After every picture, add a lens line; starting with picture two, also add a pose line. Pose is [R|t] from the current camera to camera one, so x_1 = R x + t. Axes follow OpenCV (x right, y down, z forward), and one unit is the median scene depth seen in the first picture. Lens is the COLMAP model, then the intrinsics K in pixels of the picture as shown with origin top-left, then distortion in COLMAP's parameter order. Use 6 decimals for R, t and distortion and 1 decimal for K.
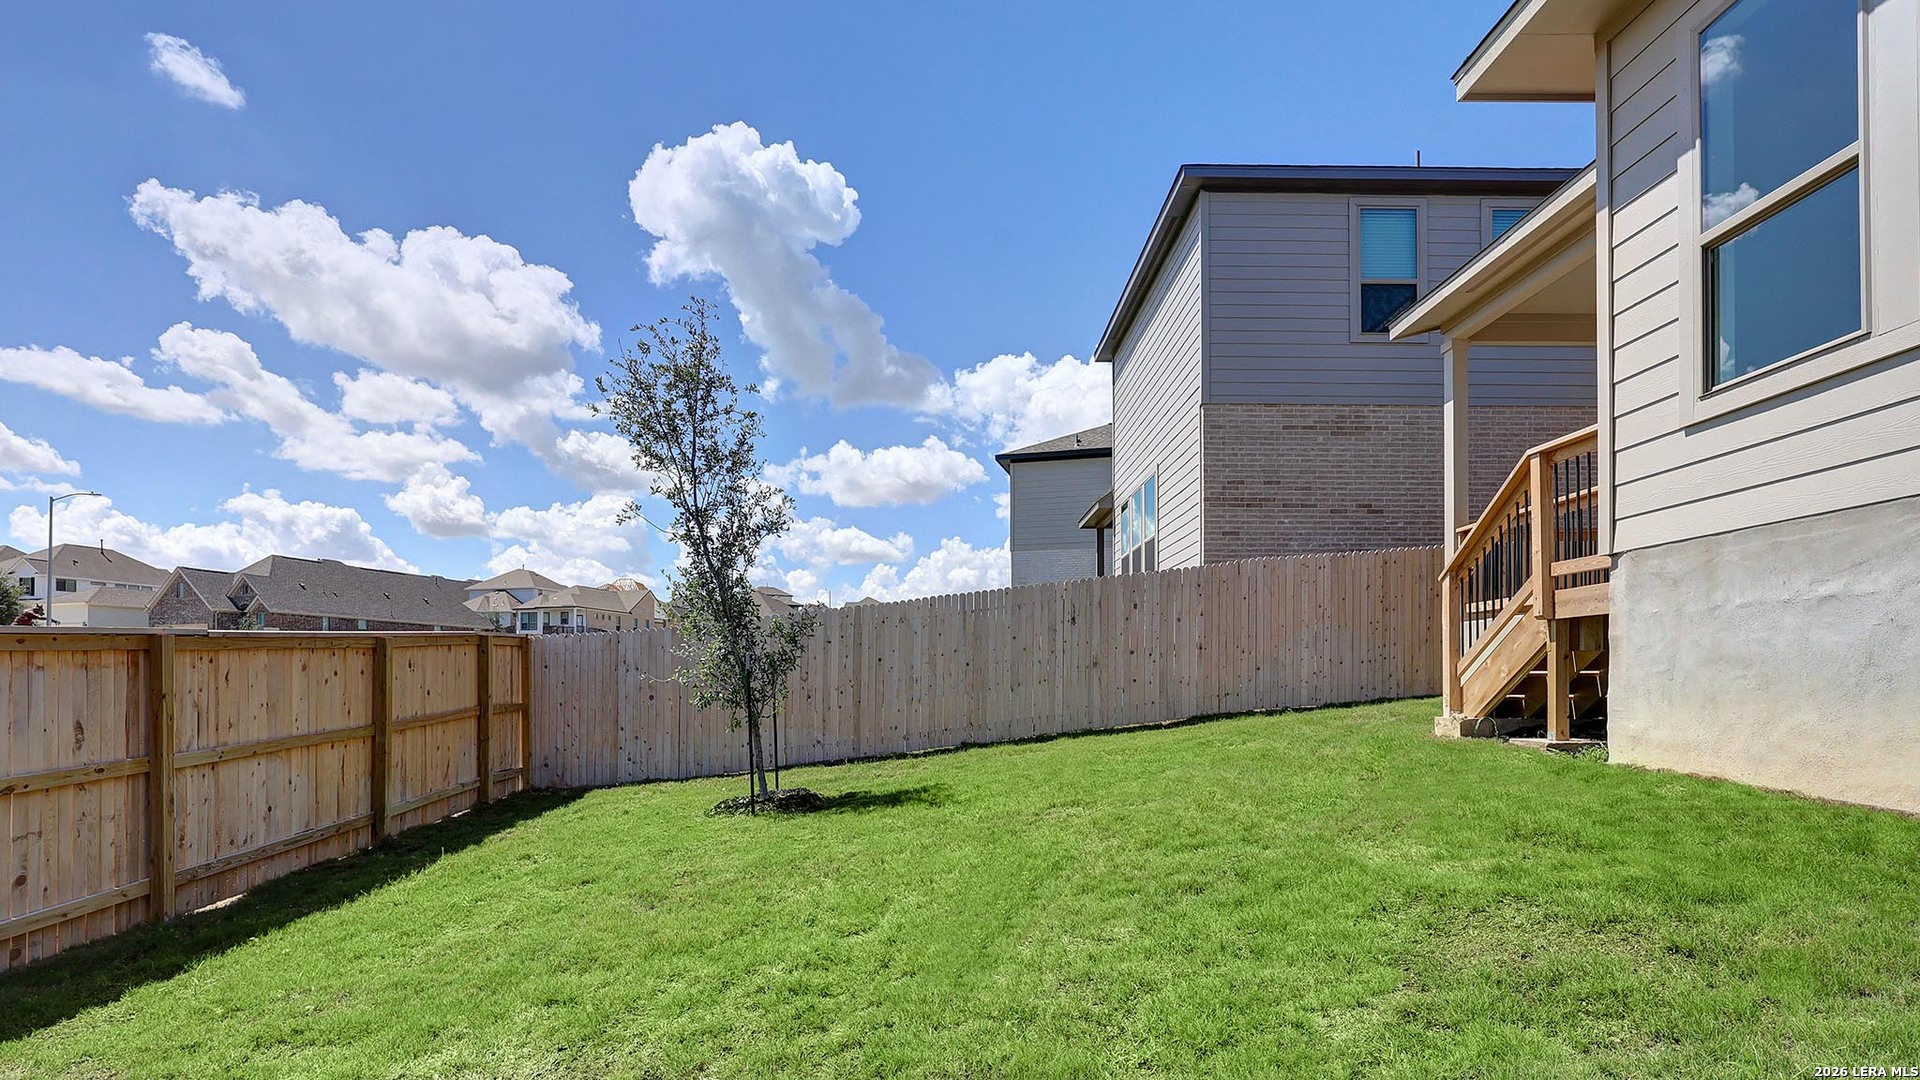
lens RADIAL K [[928.2, 0, 964.5], [0, 928.2, 581.4], [0, 0, 1]] dist [-0.000803, -0.000987]
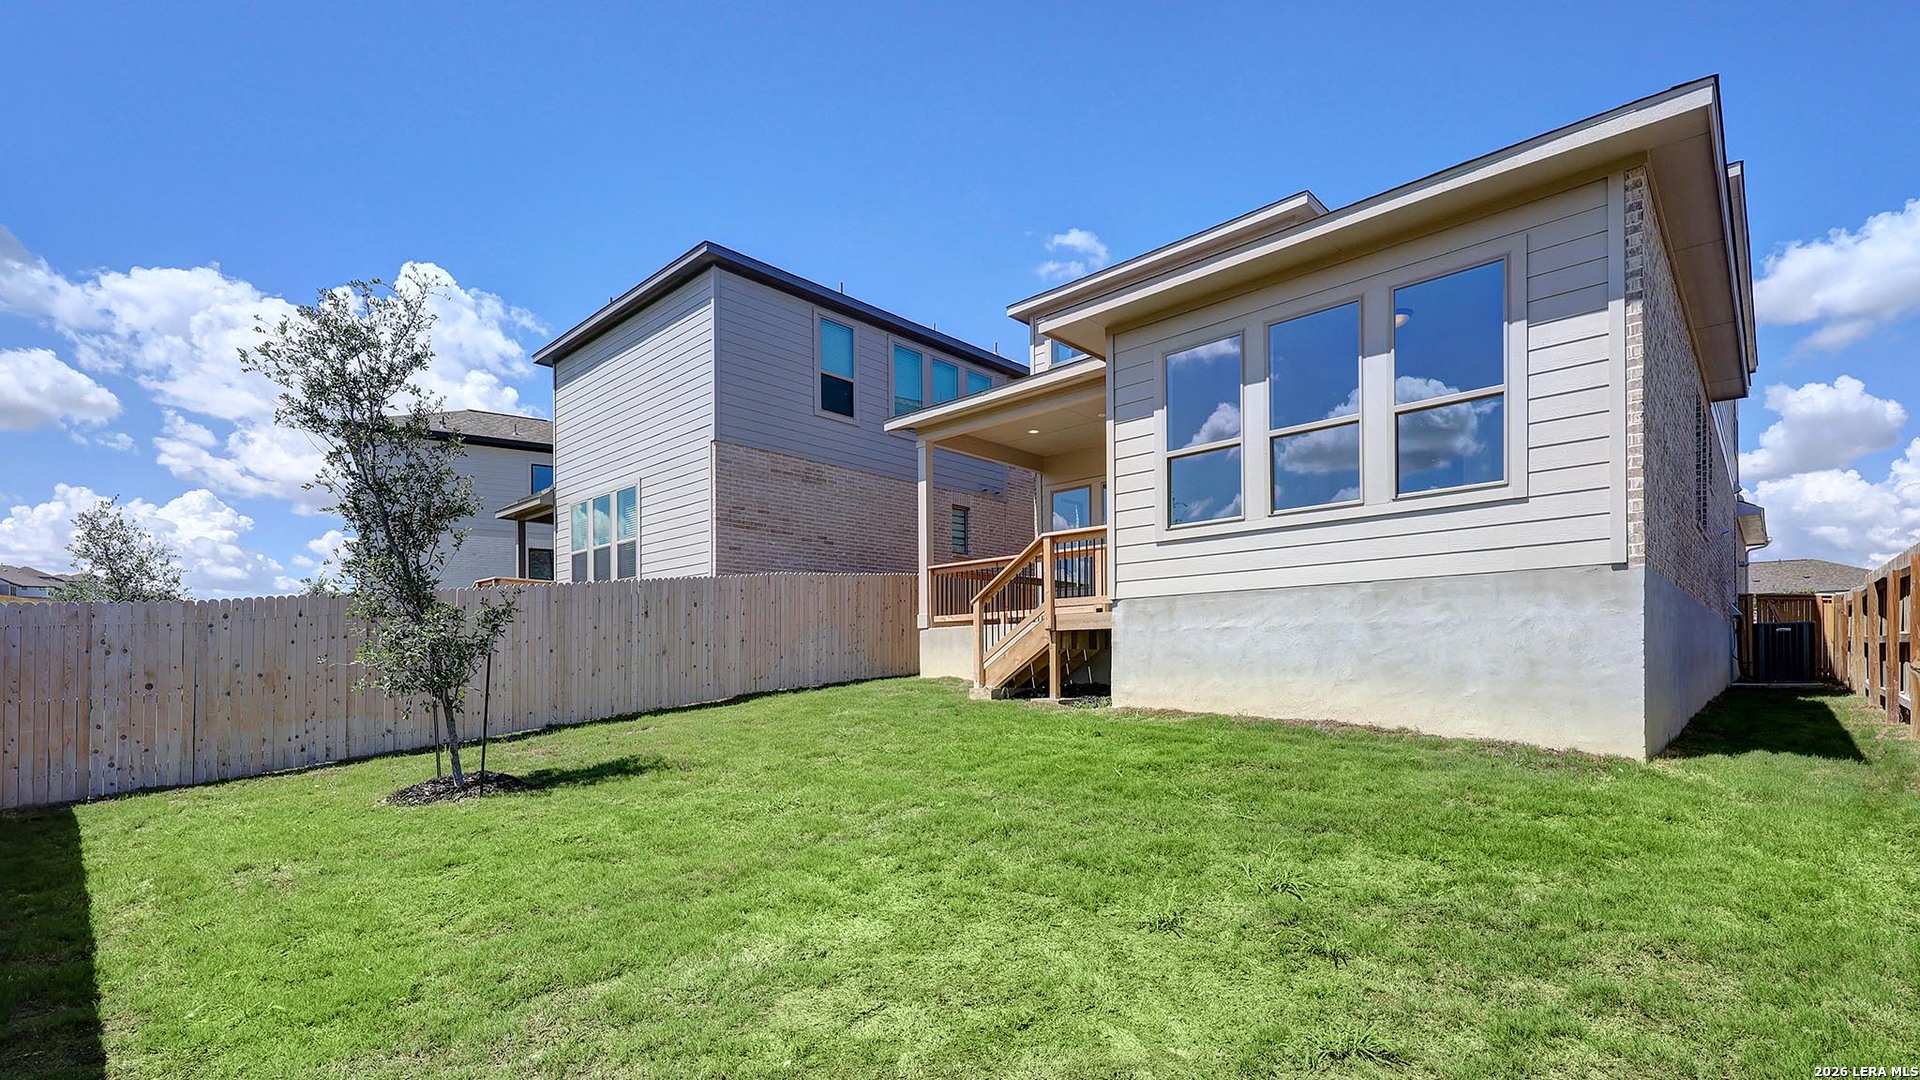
lens RADIAL K [[857.6, 0, 926.2], [0, 857.6, 536.3], [0, 0, 1]] dist [0.016486, 0.000091]
pose [[0.722207, 0.107659, 0.683247, -0.506683], [-0.073599, 0.994166, -0.078855, 0.006354], [-0.687750, 0.006663, 0.725917, -0.022867]]
